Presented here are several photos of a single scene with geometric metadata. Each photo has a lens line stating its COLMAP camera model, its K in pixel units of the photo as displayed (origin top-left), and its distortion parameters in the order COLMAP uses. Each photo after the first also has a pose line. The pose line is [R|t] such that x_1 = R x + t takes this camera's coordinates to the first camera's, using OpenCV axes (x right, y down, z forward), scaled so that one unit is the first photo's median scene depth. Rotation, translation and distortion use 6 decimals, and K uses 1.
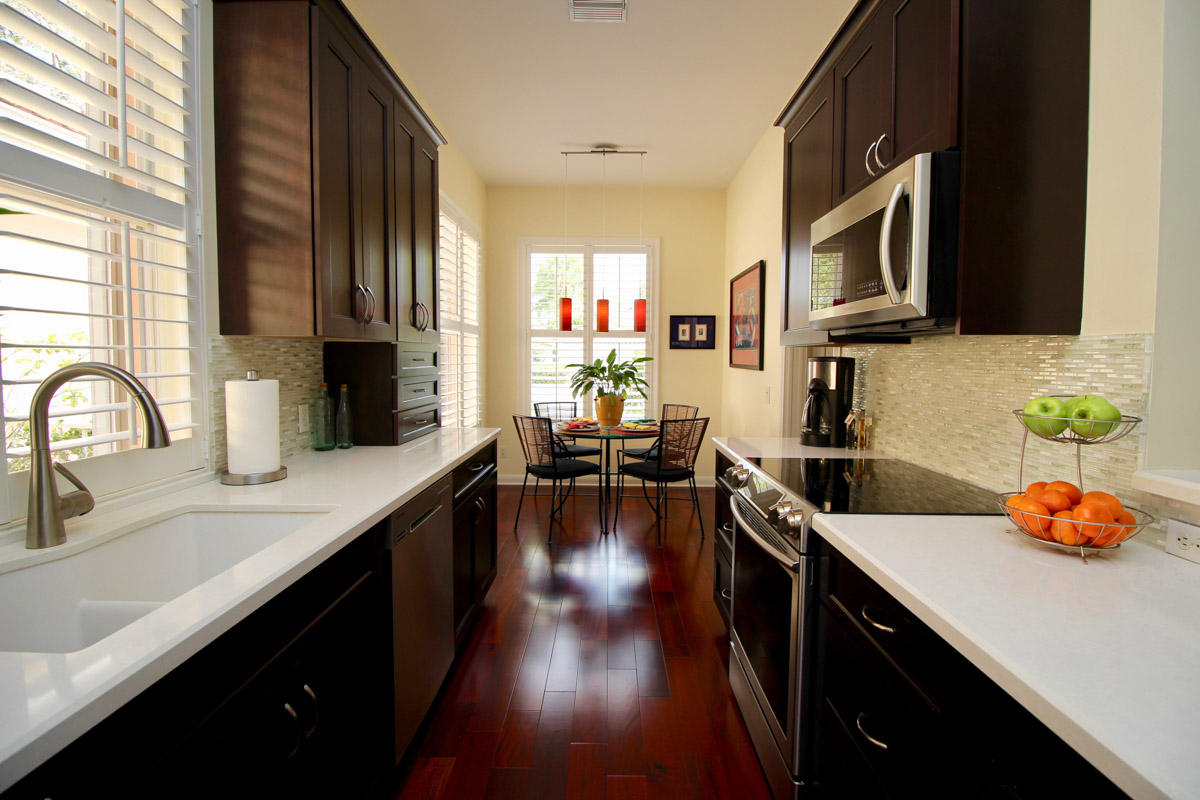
lens RADIAL K [[557.0, 0, 605.5], [0, 557.0, 394.4], [0, 0, 1]] dist [-0.003897, -0.005755]
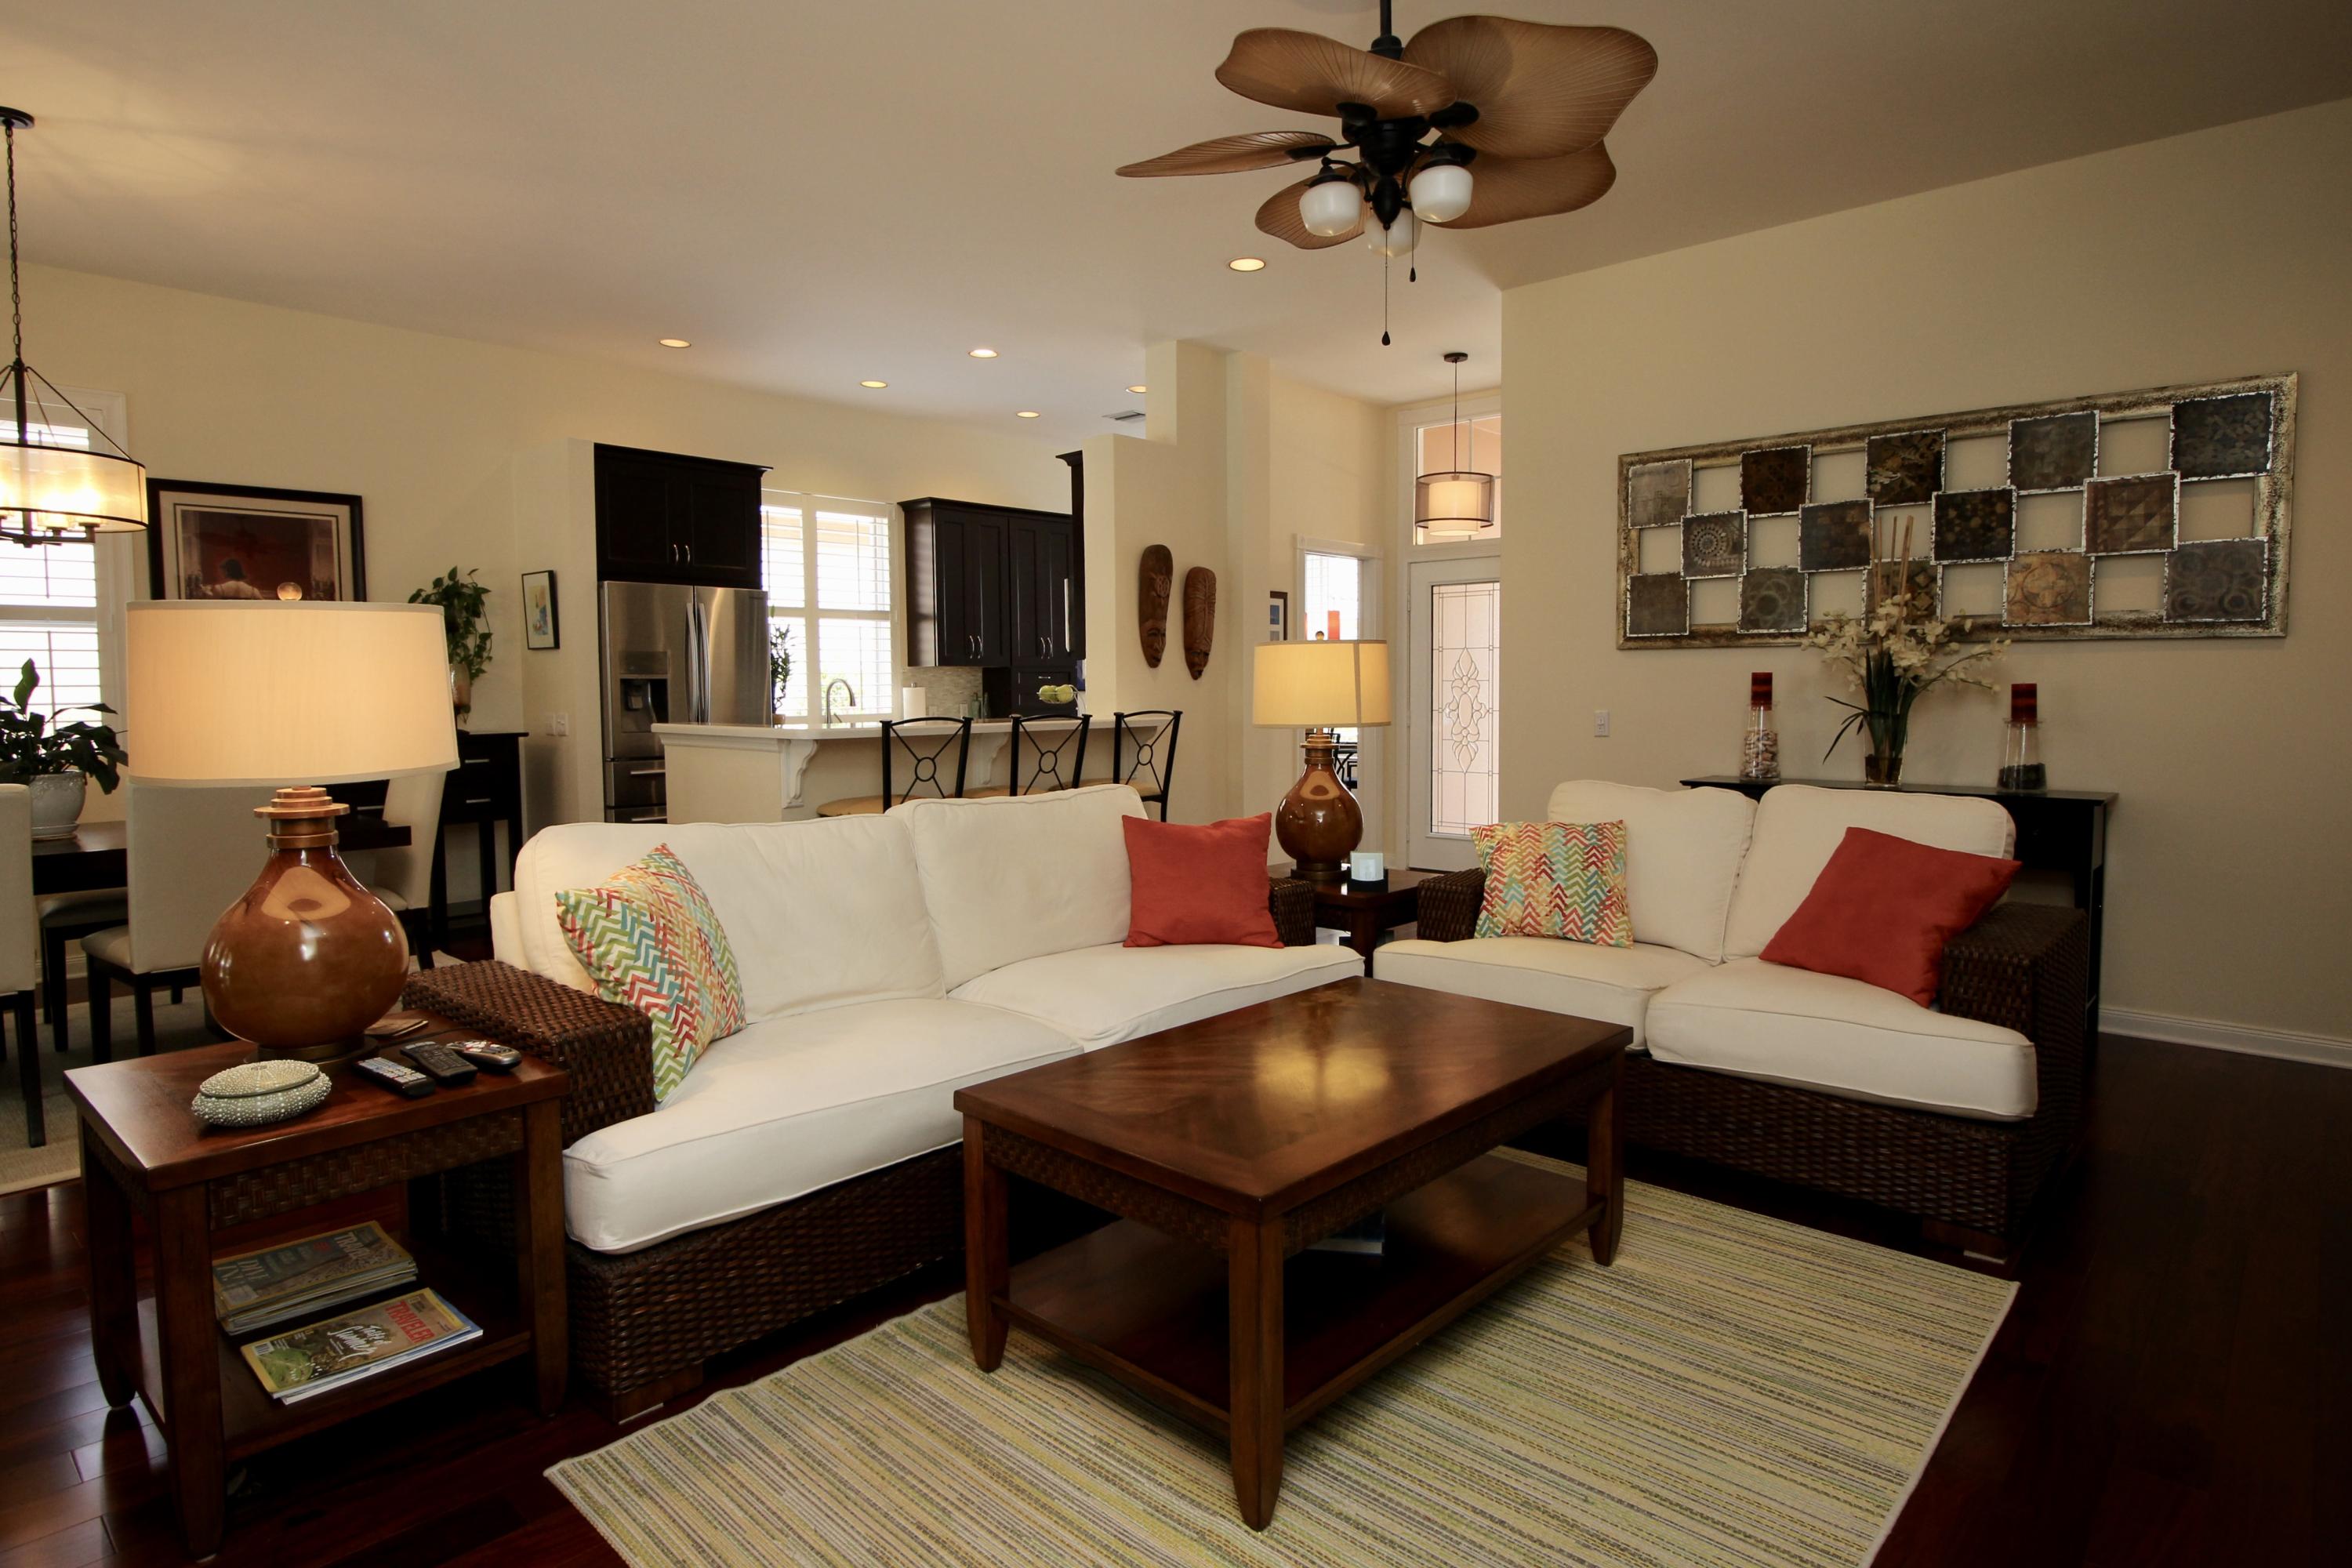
lens RADIAL K [[1266.9, 0, 1191.3], [0, 1266.9, 768.3], [0, 0, 1]] dist [0.003829, -0.000262]
pose [[0.742715, 0.029153, -0.668973, 2.632032], [-0.026365, 0.999550, 0.014287, 0.144329], [0.669088, 0.007026, 0.743150, -1.466331]]
